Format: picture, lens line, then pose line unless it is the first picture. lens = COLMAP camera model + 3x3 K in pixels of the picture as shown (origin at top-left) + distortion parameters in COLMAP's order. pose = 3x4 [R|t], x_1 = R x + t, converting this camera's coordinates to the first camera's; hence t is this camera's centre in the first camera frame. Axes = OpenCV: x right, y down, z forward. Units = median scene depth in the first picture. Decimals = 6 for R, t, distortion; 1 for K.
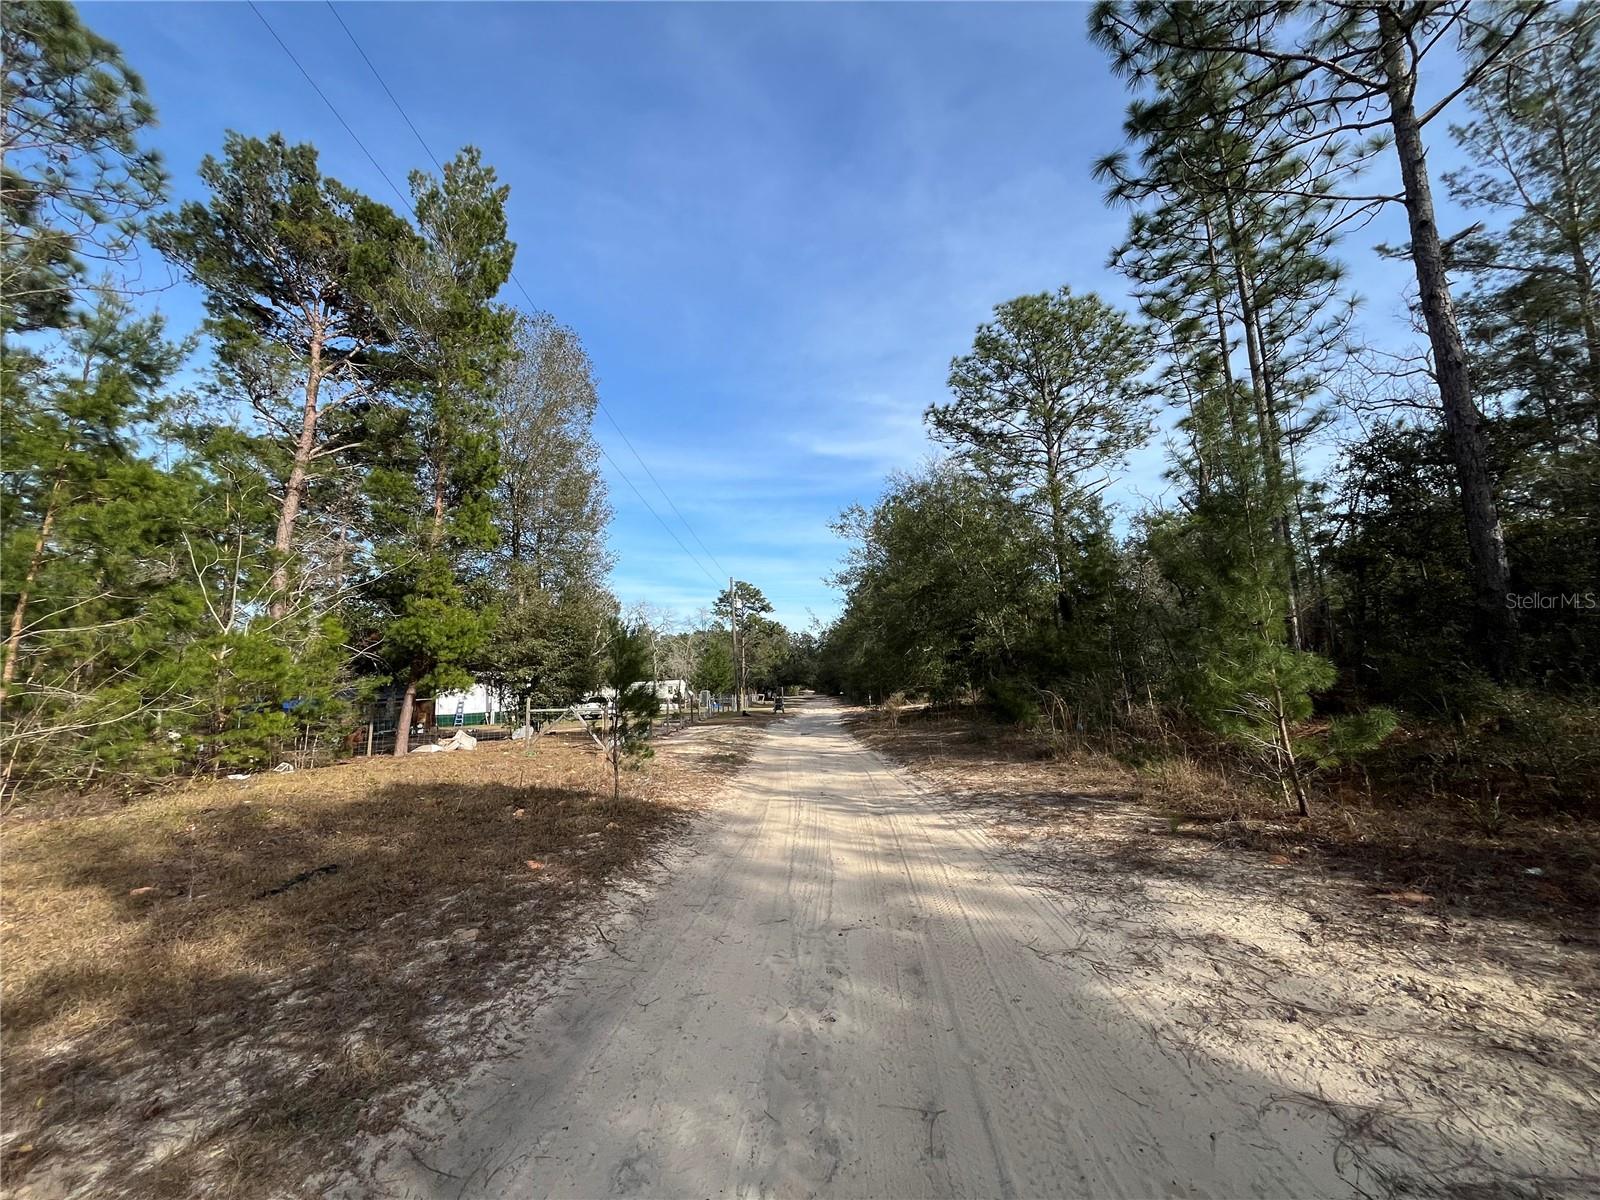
lens RADIAL K [[646.1, 0, 793.7], [0, 646.1, 596.2], [0, 0, 1]] dist [-0.000684, -0.000671]
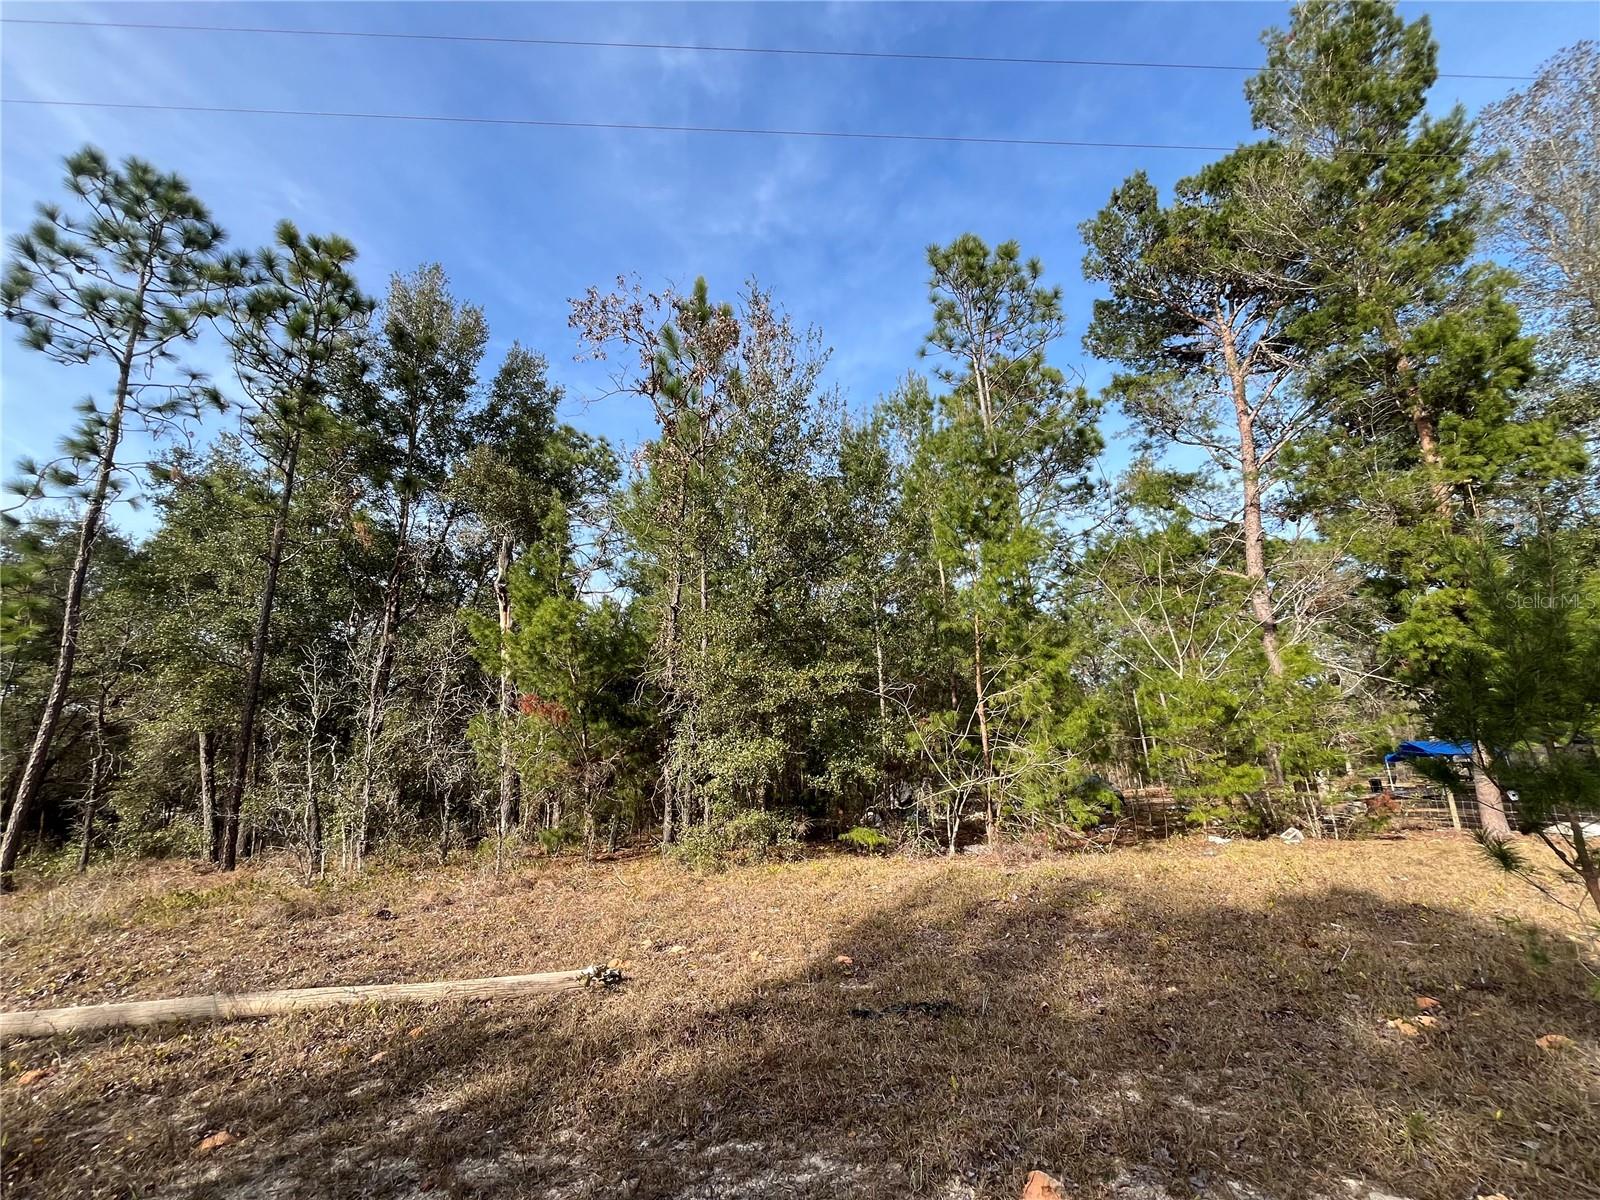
lens RADIAL K [[646.1, 0, 792.5], [0, 646.1, 597.7], [0, 0, 1]] dist [-0.000684, -0.000671]
pose [[0.054075, -0.222408, -0.973453, 0.031329], [0.170086, 0.962684, -0.210499, 0.040337], [0.983945, -0.154188, 0.089886, 0.329254]]
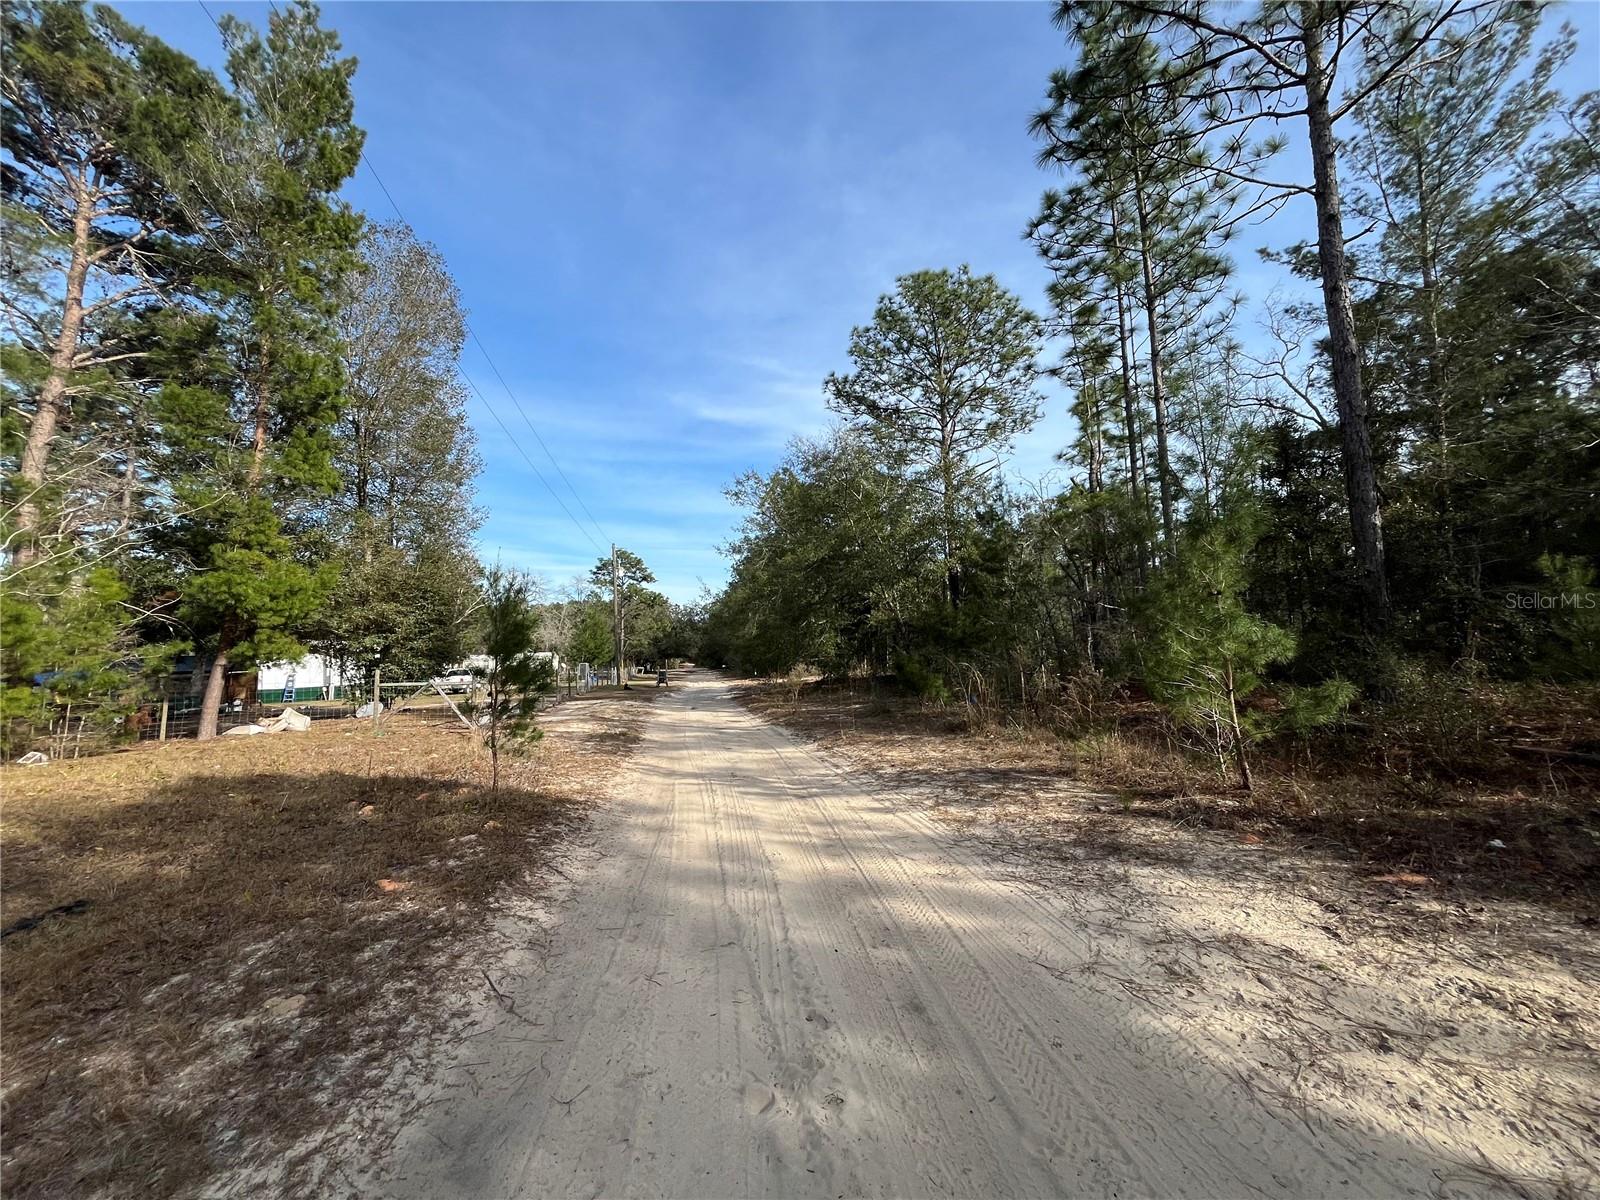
lens RADIAL K [[646.1, 0, 794.6], [0, 646.1, 593.8], [0, 0, 1]] dist [-0.000684, -0.000671]
pose [[0.982532, 0.022967, 0.184673, -0.031647], [-0.029838, 0.998959, 0.034515, 0.011761], [-0.183688, -0.039422, 0.982194, 0.069771]]
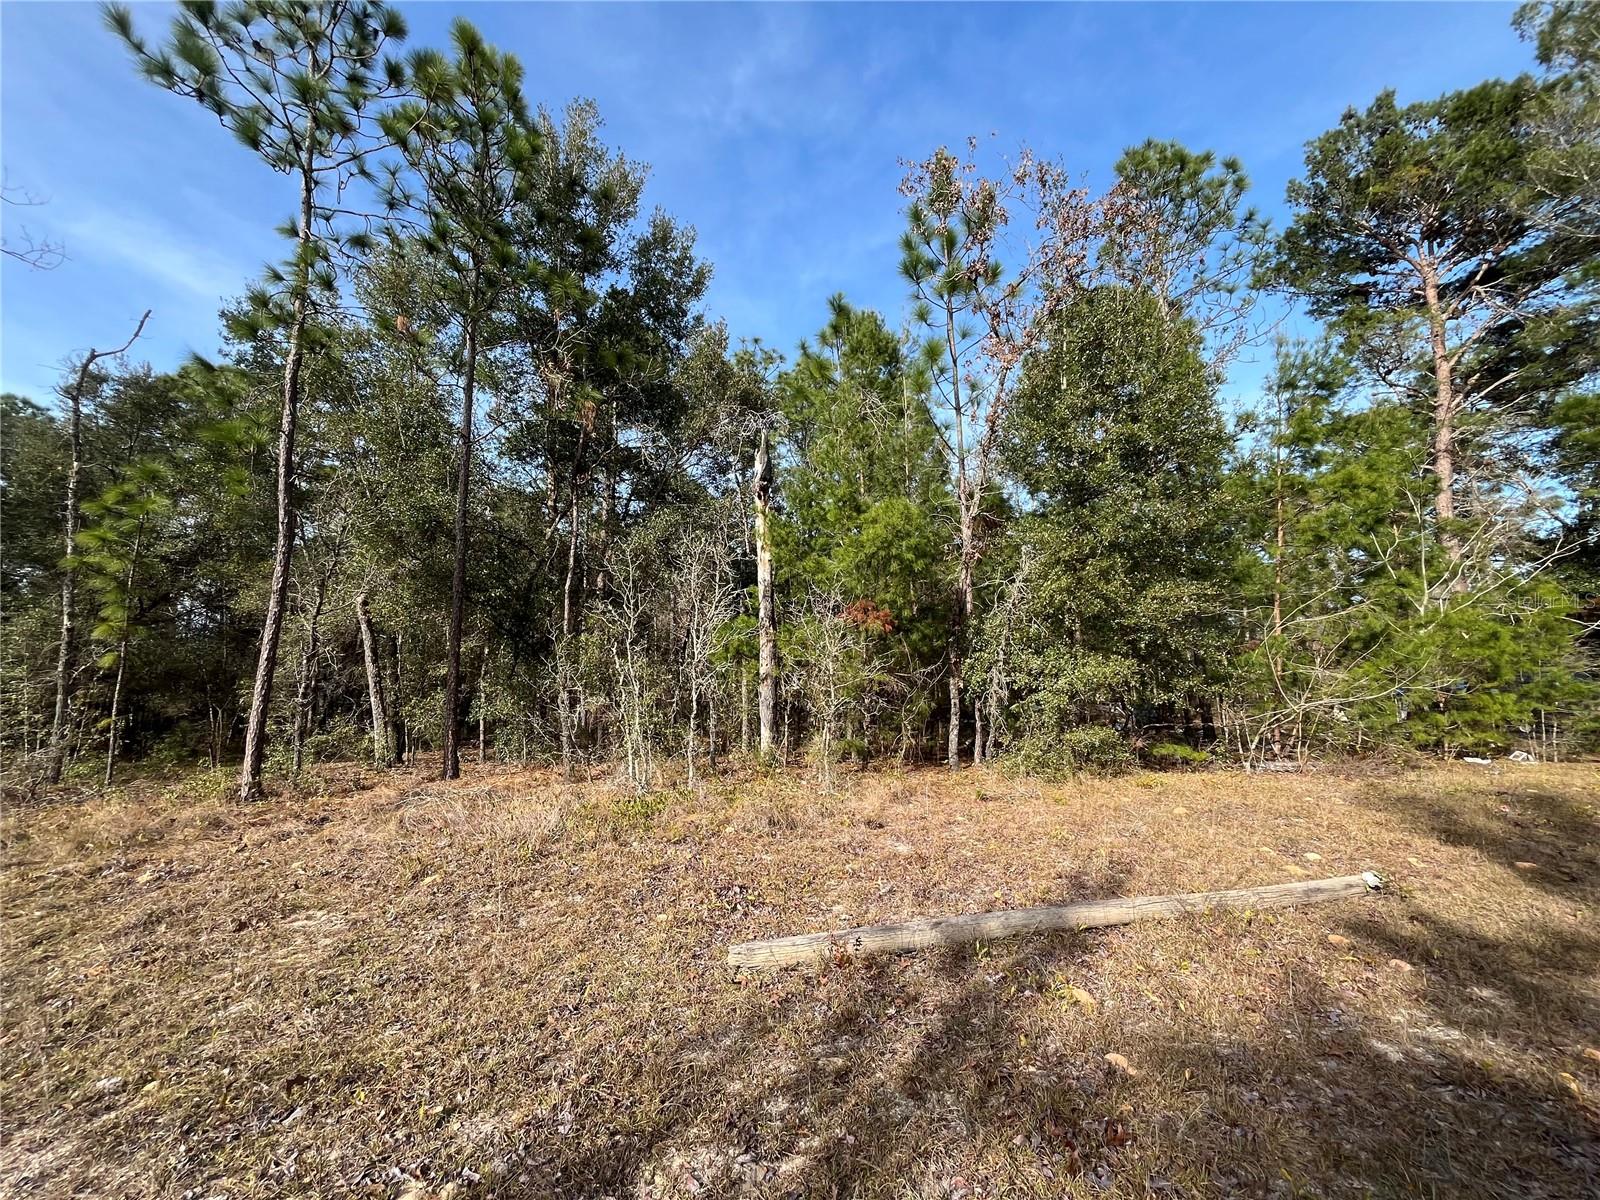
lens RADIAL K [[646.1, 0, 806.1], [0, 646.1, 595.6], [0, 0, 1]] dist [-0.000684, -0.000671]
pose [[0.166592, -0.108188, -0.980073, -0.056410], [0.137218, 0.986834, -0.085610, -0.011232], [0.976432, -0.120222, 0.179244, -0.084549]]
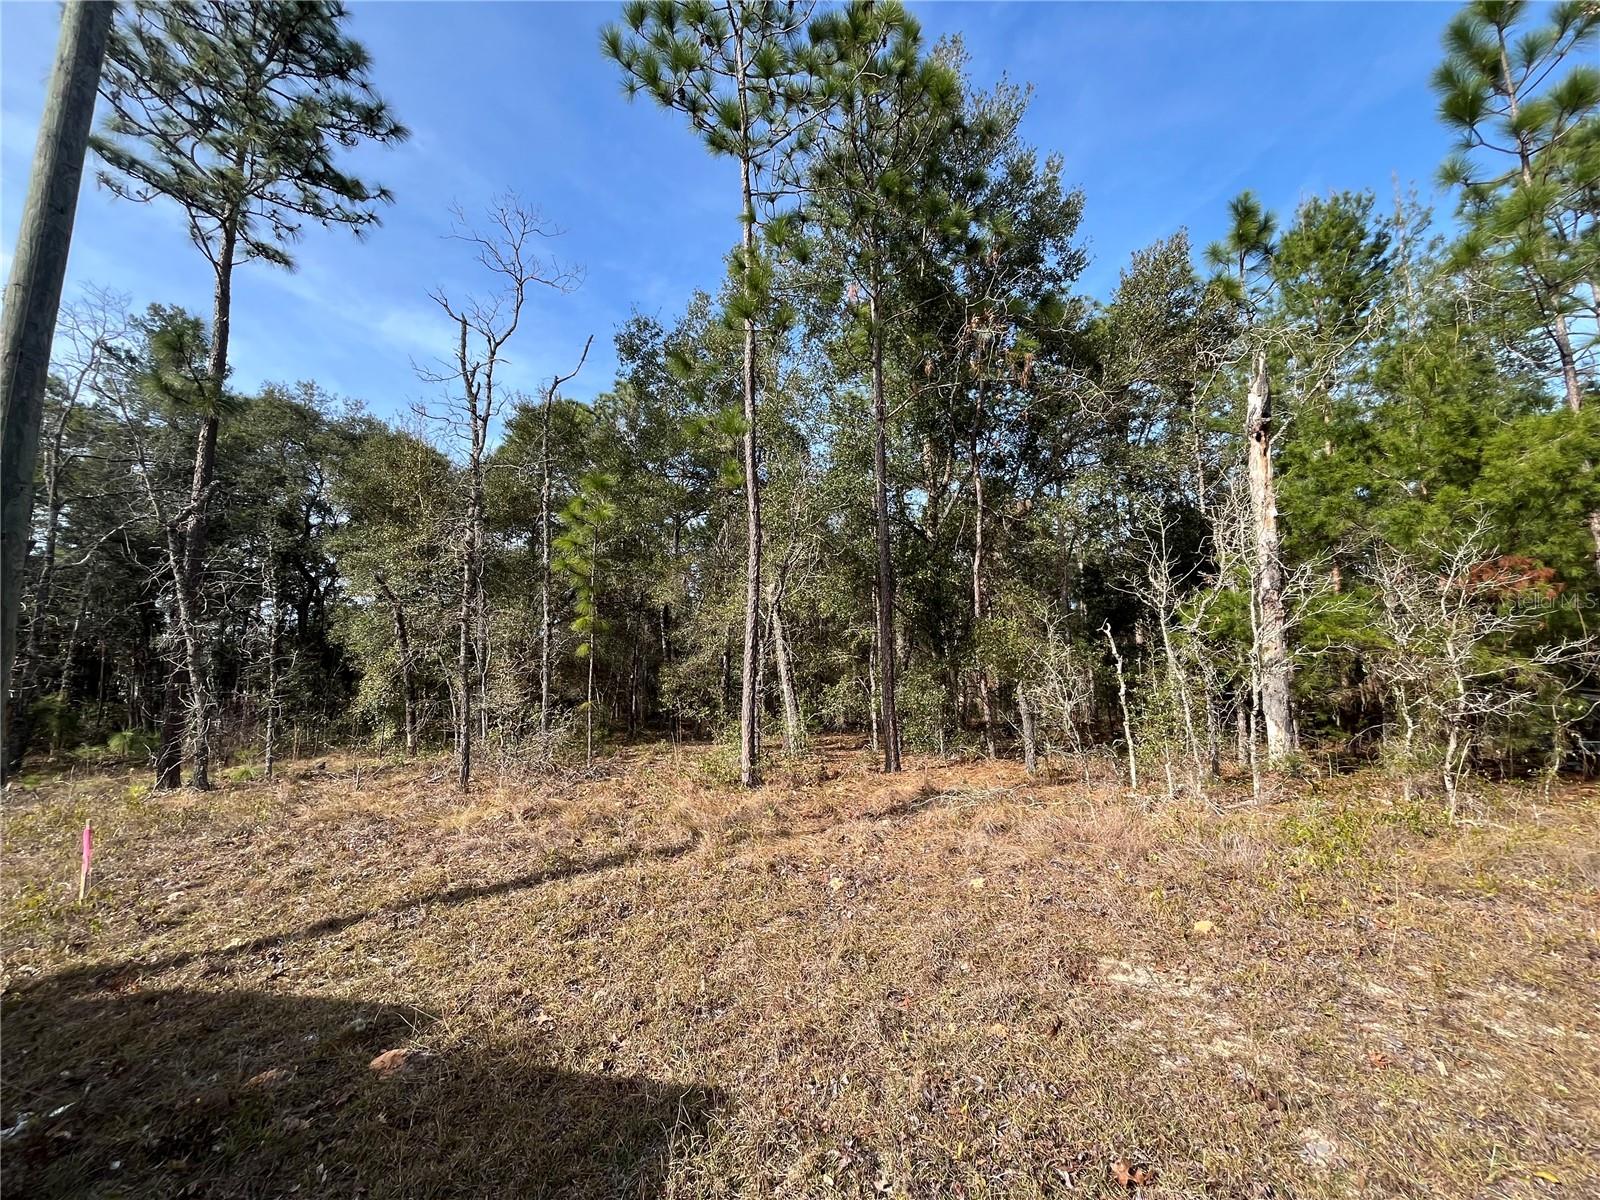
lens RADIAL K [[646.1, 0, 808.6], [0, 646.1, 598.3], [0, 0, 1]] dist [-0.000684, -0.000671]
pose [[-0.157305, -0.085502, -0.983842, -0.151945], [0.147004, 0.983118, -0.108944, -0.048873], [0.976547, -0.161766, -0.142080, -0.356800]]
